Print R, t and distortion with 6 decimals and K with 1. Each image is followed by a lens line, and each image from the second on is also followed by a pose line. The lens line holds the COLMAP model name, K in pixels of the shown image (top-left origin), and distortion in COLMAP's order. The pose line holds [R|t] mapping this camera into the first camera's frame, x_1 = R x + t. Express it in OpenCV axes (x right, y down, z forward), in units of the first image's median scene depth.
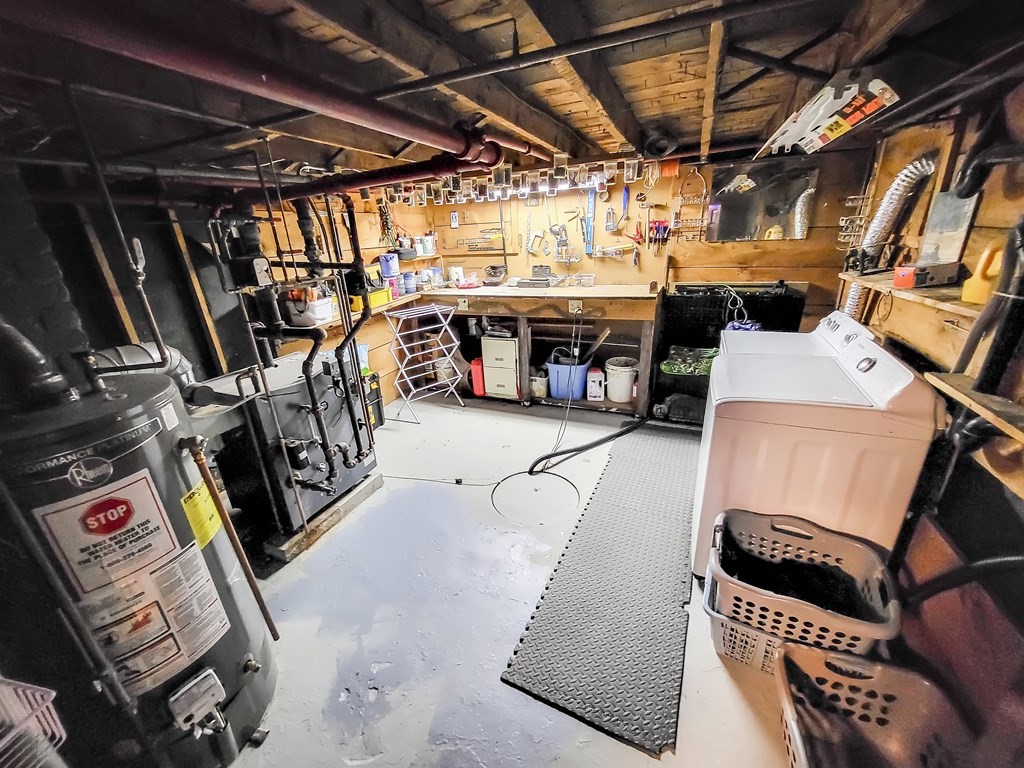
lens RADIAL K [[404.2, 0, 508.7], [0, 404.2, 383.7], [0, 0, 1]] dist [-0.002448, -0.002162]
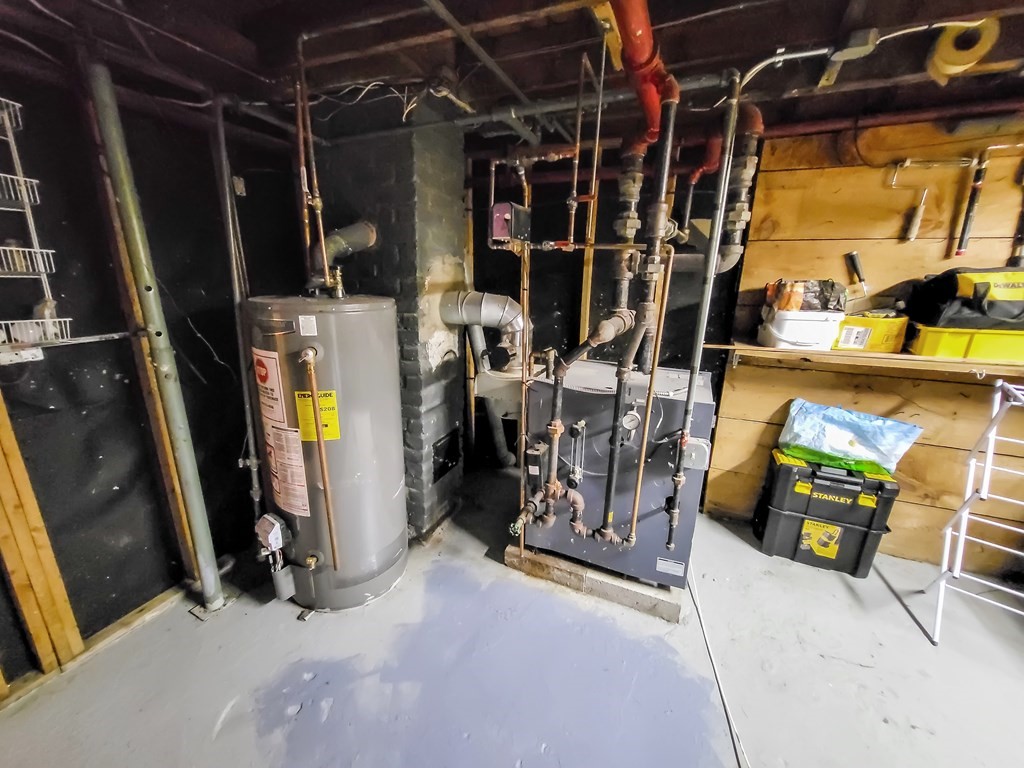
lens RADIAL K [[404.2, 0, 510.5], [0, 404.2, 384.6], [0, 0, 1]] dist [-0.002448, -0.002162]
pose [[-0.010765, 0.317080, -0.948338, 0.136265], [-0.367386, 0.880808, 0.298672, -0.140684], [0.930006, 0.351621, 0.107009, 0.617993]]
